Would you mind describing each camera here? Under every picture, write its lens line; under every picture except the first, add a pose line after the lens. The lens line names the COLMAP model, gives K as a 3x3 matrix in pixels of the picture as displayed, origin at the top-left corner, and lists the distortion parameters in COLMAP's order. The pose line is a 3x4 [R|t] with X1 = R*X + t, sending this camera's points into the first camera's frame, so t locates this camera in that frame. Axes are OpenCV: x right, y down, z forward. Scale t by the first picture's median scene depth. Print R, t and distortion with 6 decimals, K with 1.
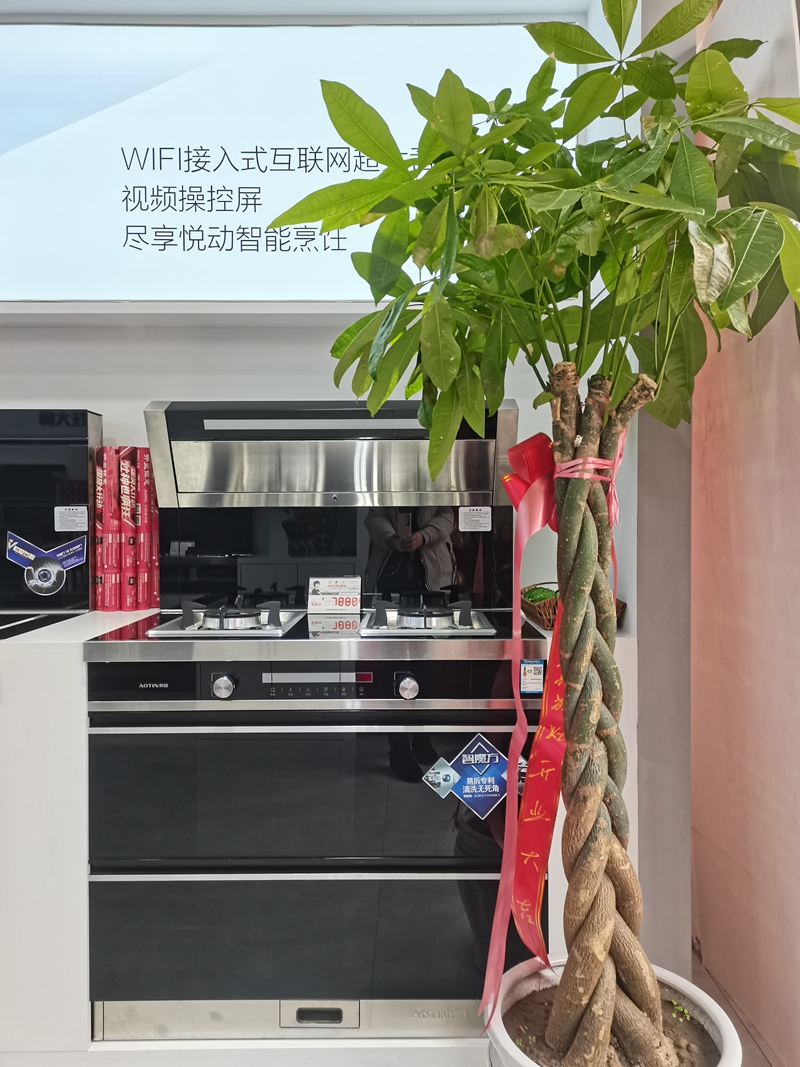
lens RADIAL K [[807.6, 0, 400.3], [0, 807.6, 531.0], [0, 0, 1]] dist [0.043703, -0.021539]
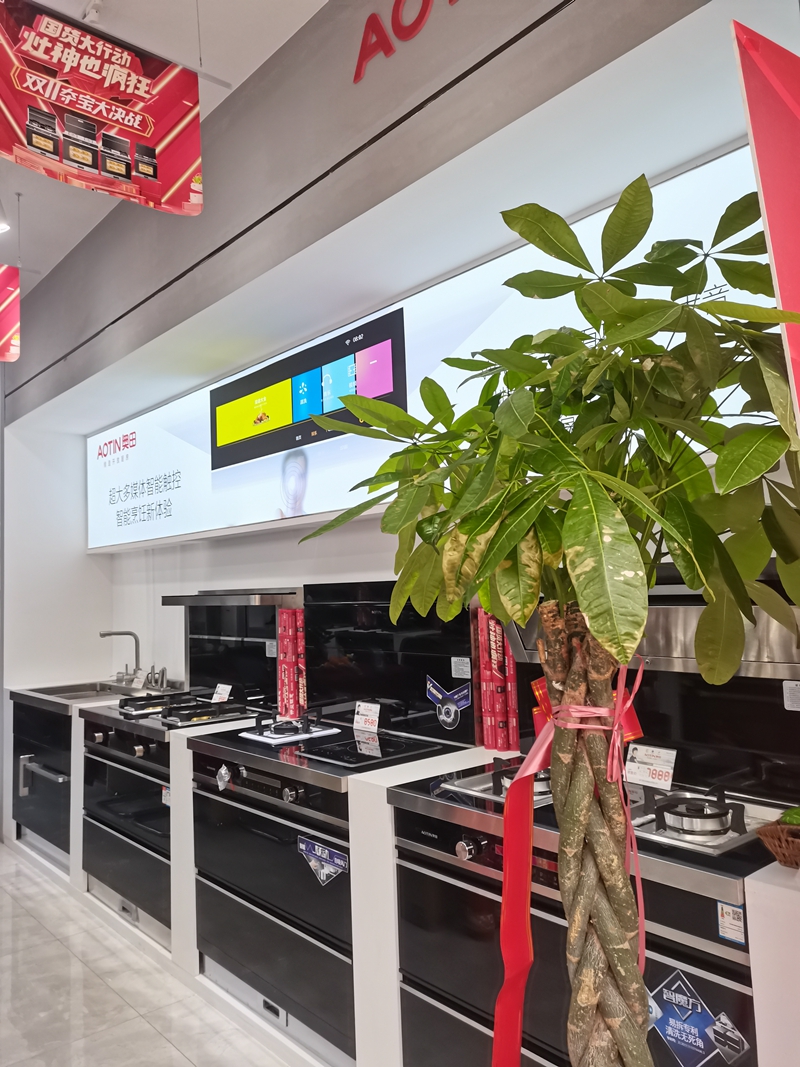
lens RADIAL K [[811.6, 0, 401.4], [0, 811.6, 532.6], [0, 0, 1]] dist [0.042677, -0.028157]
pose [[0.653887, -0.068757, -0.753462, 0.476369], [0.015641, 0.996878, -0.077396, -0.126042], [0.756431, 0.038824, 0.652920, 0.131756]]
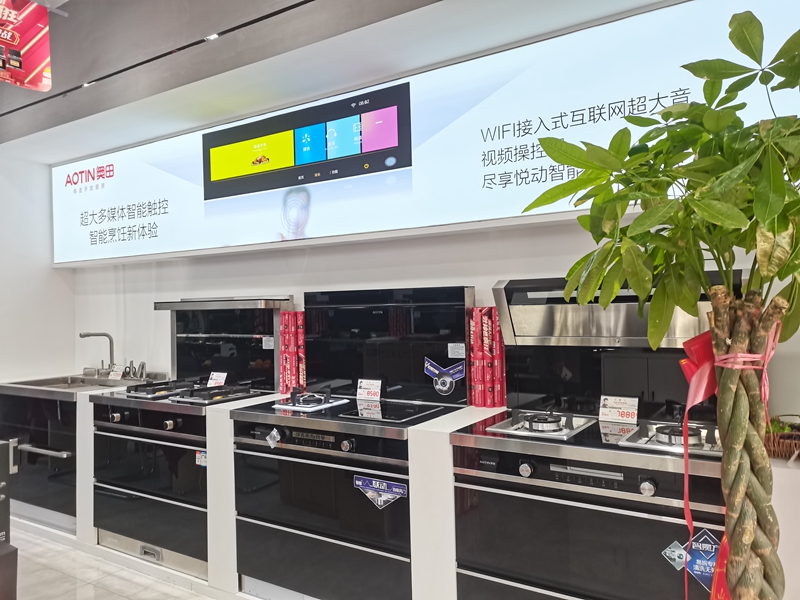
lens RADIAL K [[605.5, 0, 400.4], [0, 605.5, 300.0], [0, 0, 1]] dist [0.043703, -0.021539]
pose [[0.842668, -0.020011, -0.538061, 0.180564], [0.010074, 0.999720, -0.021403, -0.096080], [0.538339, 0.012616, 0.842634, -0.129593]]
